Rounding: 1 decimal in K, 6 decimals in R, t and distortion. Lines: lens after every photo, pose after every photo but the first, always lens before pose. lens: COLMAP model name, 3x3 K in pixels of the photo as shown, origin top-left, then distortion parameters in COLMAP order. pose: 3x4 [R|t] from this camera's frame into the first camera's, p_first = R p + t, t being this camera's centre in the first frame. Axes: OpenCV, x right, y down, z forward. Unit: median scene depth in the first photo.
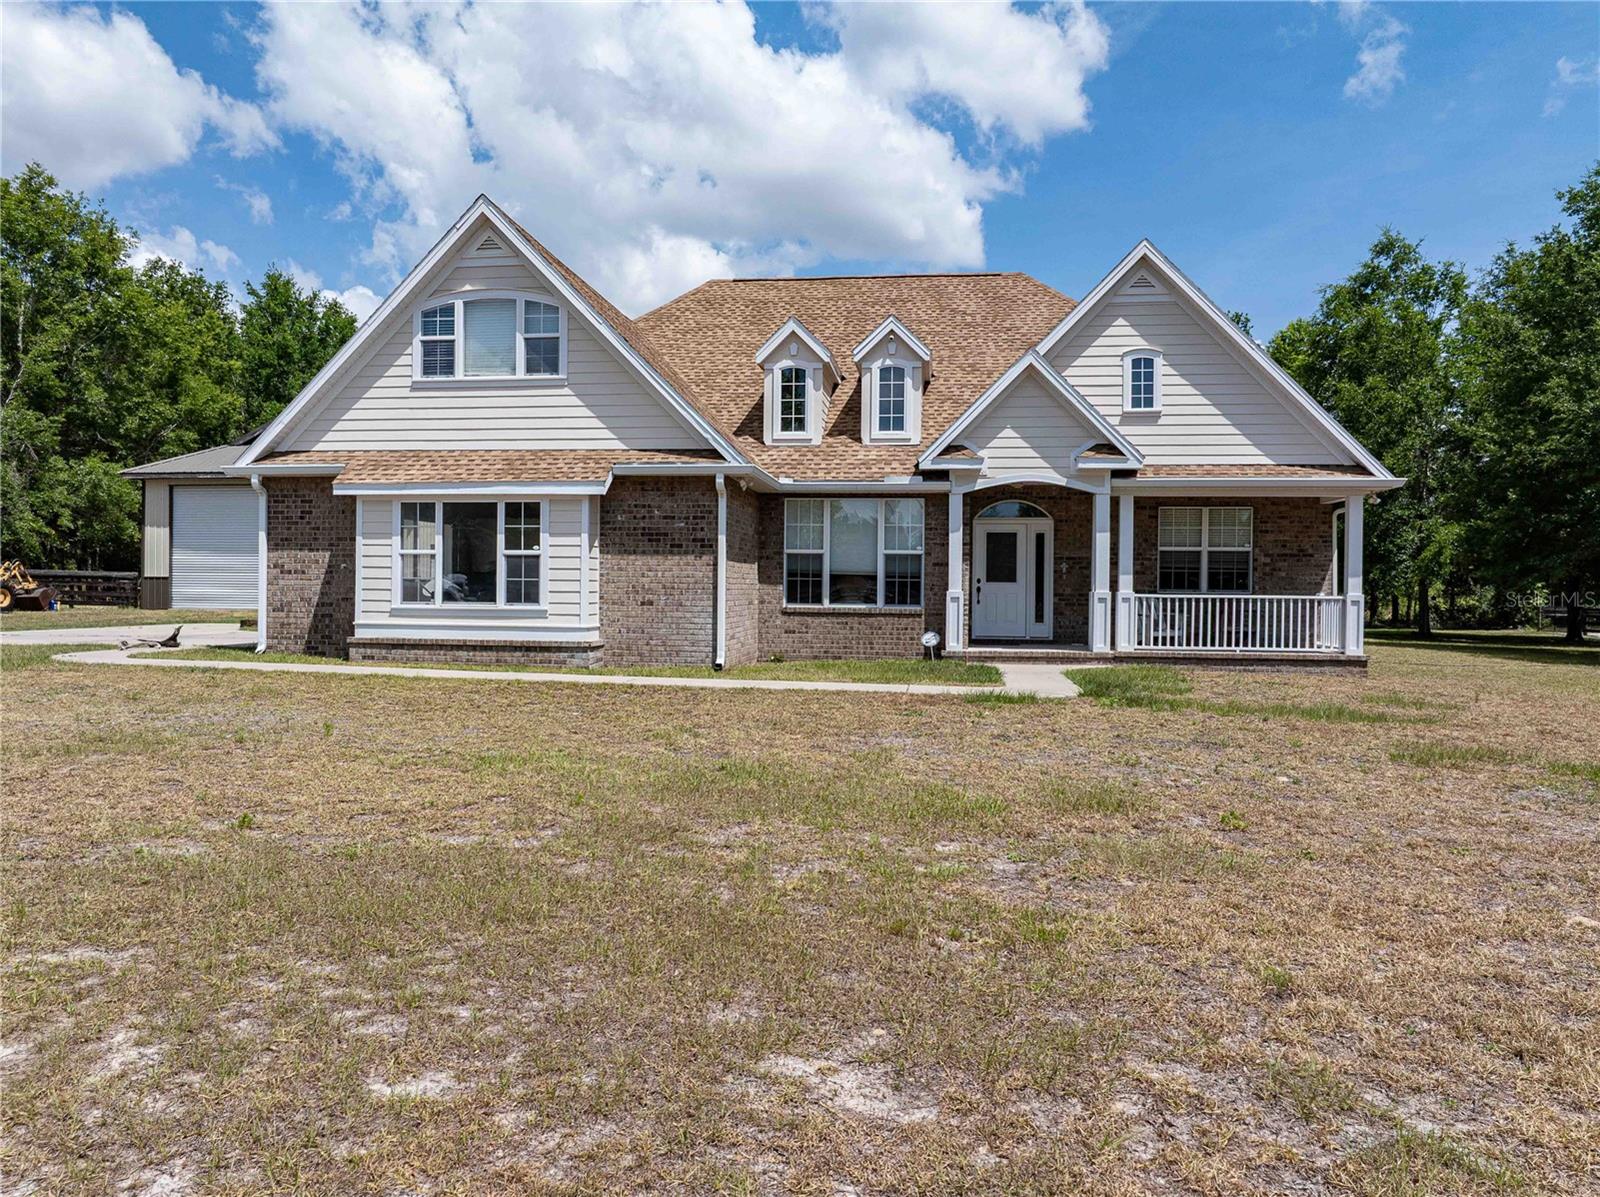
lens RADIAL K [[1123.8, 0, 796.2], [0, 1123.8, 596.8], [0, 0, 1]] dist [-0.036213, -0.000906]
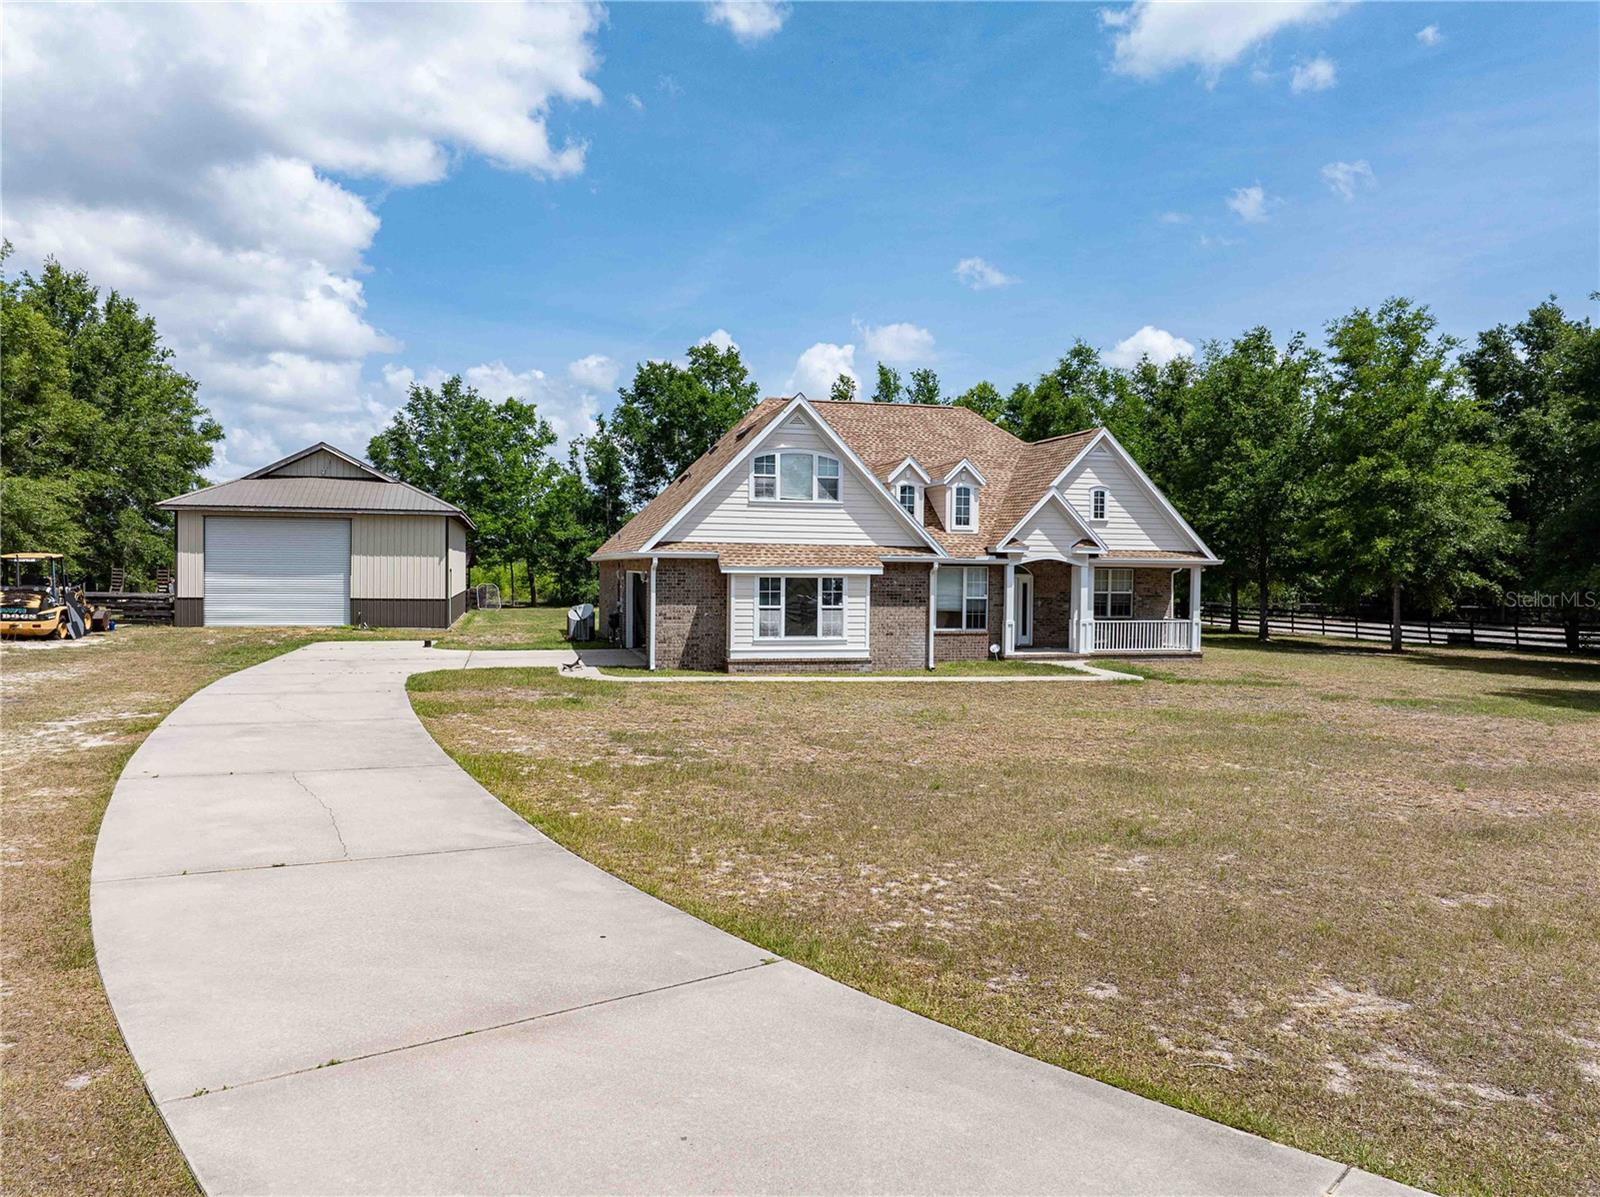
lens RADIAL K [[1122.2, 0, 798.4], [0, 1122.2, 594.7], [0, 0, 1]] dist [-0.023209, -0.004012]
pose [[0.929216, -0.008395, 0.369443, -0.821778], [0.001522, 0.999820, 0.018890, -0.080372], [-0.369535, -0.016990, 0.929061, -0.515779]]
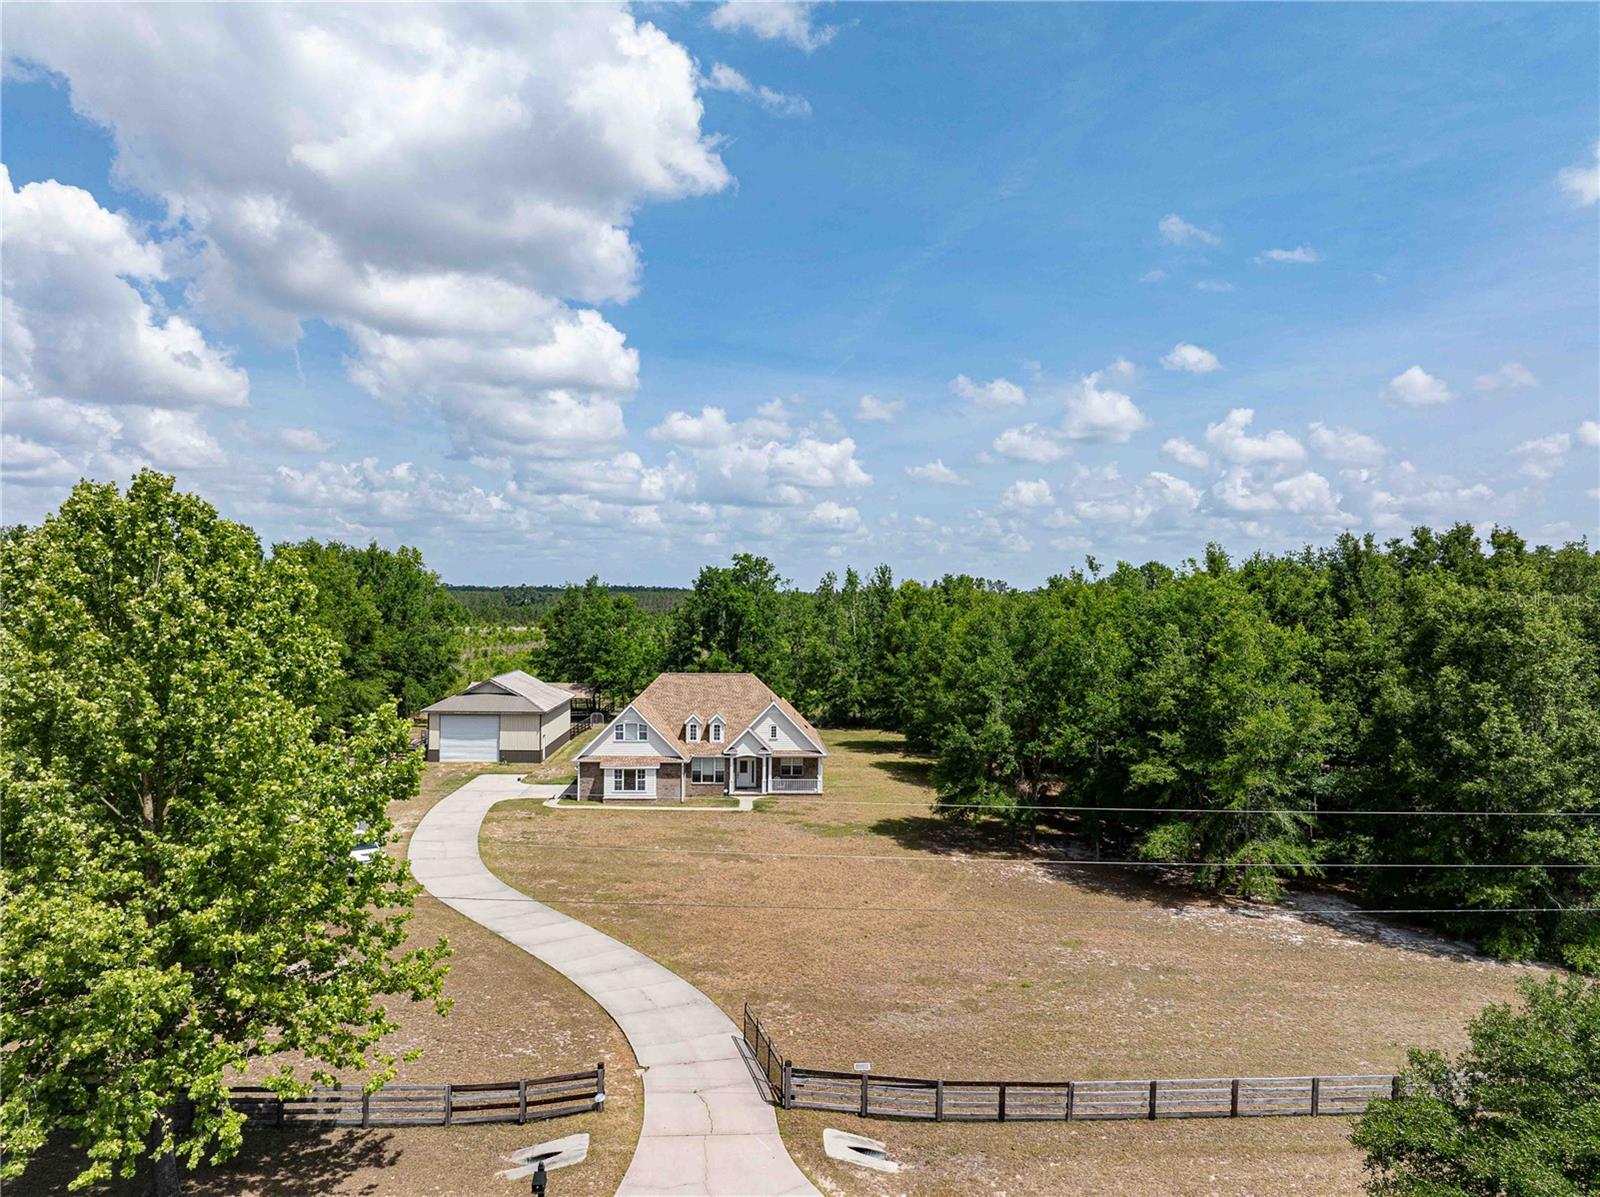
lens RADIAL K [[1122.2, 0, 798.4], [0, 1122.2, 594.7], [0, 0, 1]] dist [-0.023209, -0.004012]
pose [[0.984863, -0.000267, 0.173337, -0.365407], [0.002070, 0.999946, -0.010221, -0.691393], [-0.173325, 0.010425, 0.984810, -3.410009]]
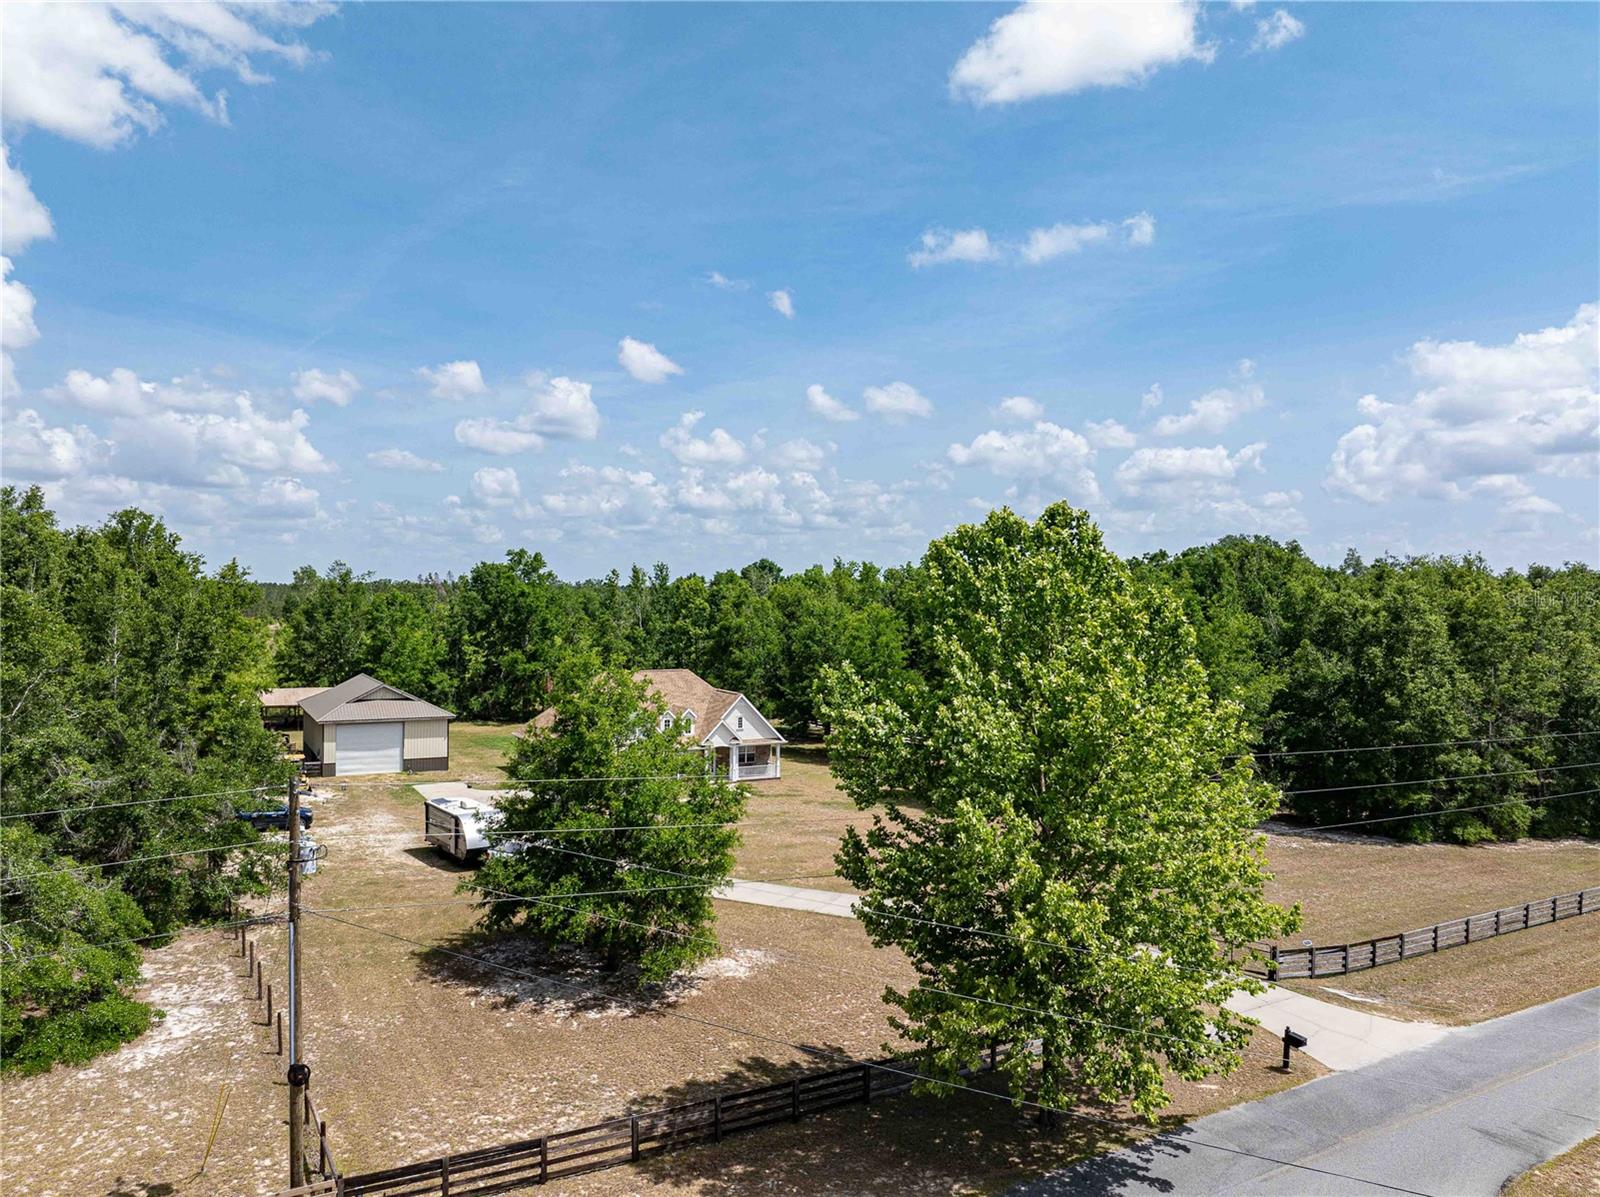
lens RADIAL K [[1122.2, 0, 798.4], [0, 1122.2, 594.7], [0, 0, 1]] dist [-0.023209, -0.004012]
pose [[0.805979, -0.002135, 0.591941, -2.309811], [0.003946, 0.999991, -0.001767, -0.725903], [-0.591931, 0.003760, 0.805980, -2.986599]]
